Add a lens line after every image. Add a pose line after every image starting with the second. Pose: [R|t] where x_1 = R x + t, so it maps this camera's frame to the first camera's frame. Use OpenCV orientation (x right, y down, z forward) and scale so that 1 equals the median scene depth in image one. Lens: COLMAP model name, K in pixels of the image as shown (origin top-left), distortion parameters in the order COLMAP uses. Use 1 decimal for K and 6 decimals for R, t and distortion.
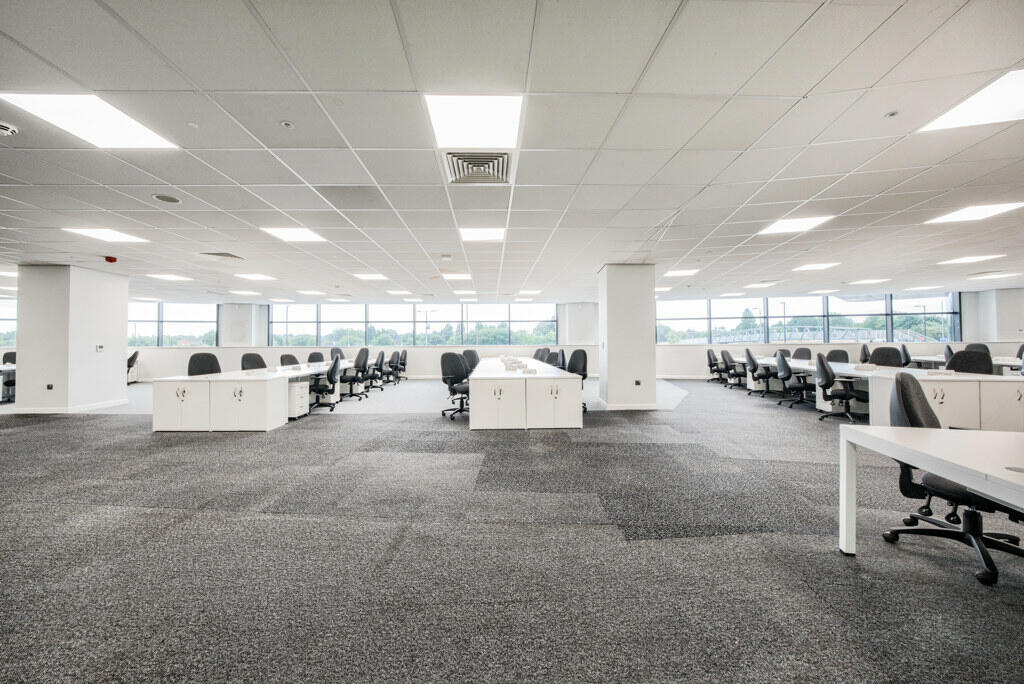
lens RADIAL K [[368.1, 0, 502.0], [0, 368.1, 340.4], [0, 0, 1]] dist [-0.018997, 0.001314]
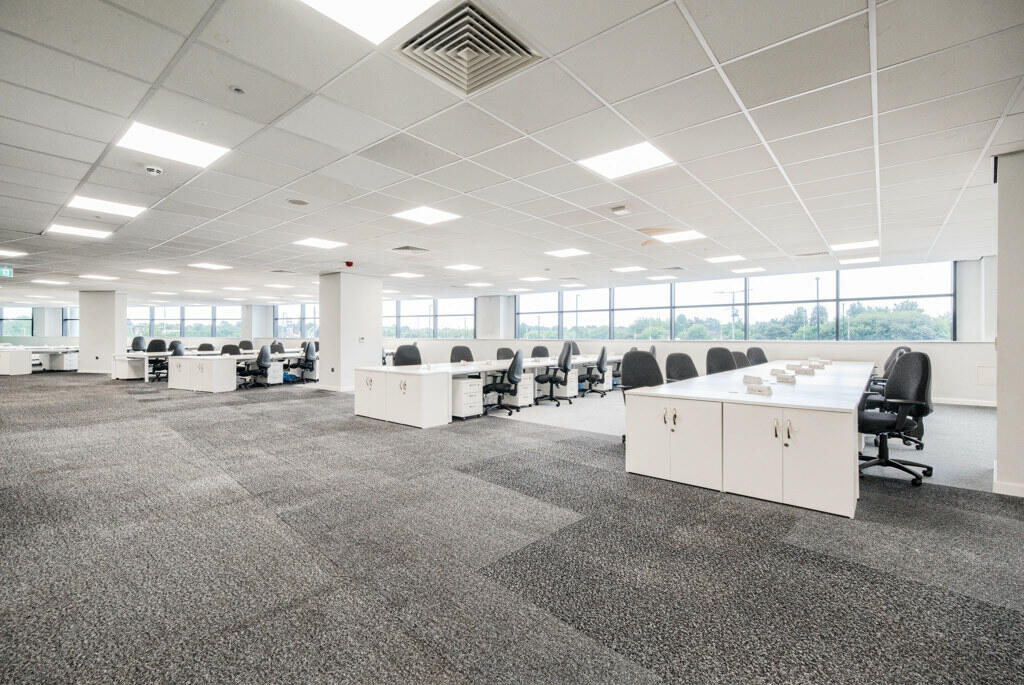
lens RADIAL K [[446.4, 0, 505.7], [0, 446.4, 339.7], [0, 0, 1]] dist [0.010059, 0.000473]
pose [[0.736278, 0.010818, -0.676592, 0.296160], [0.000092, 0.999871, 0.016087, -0.001304], [0.676679, -0.011907, 0.736182, 0.289552]]
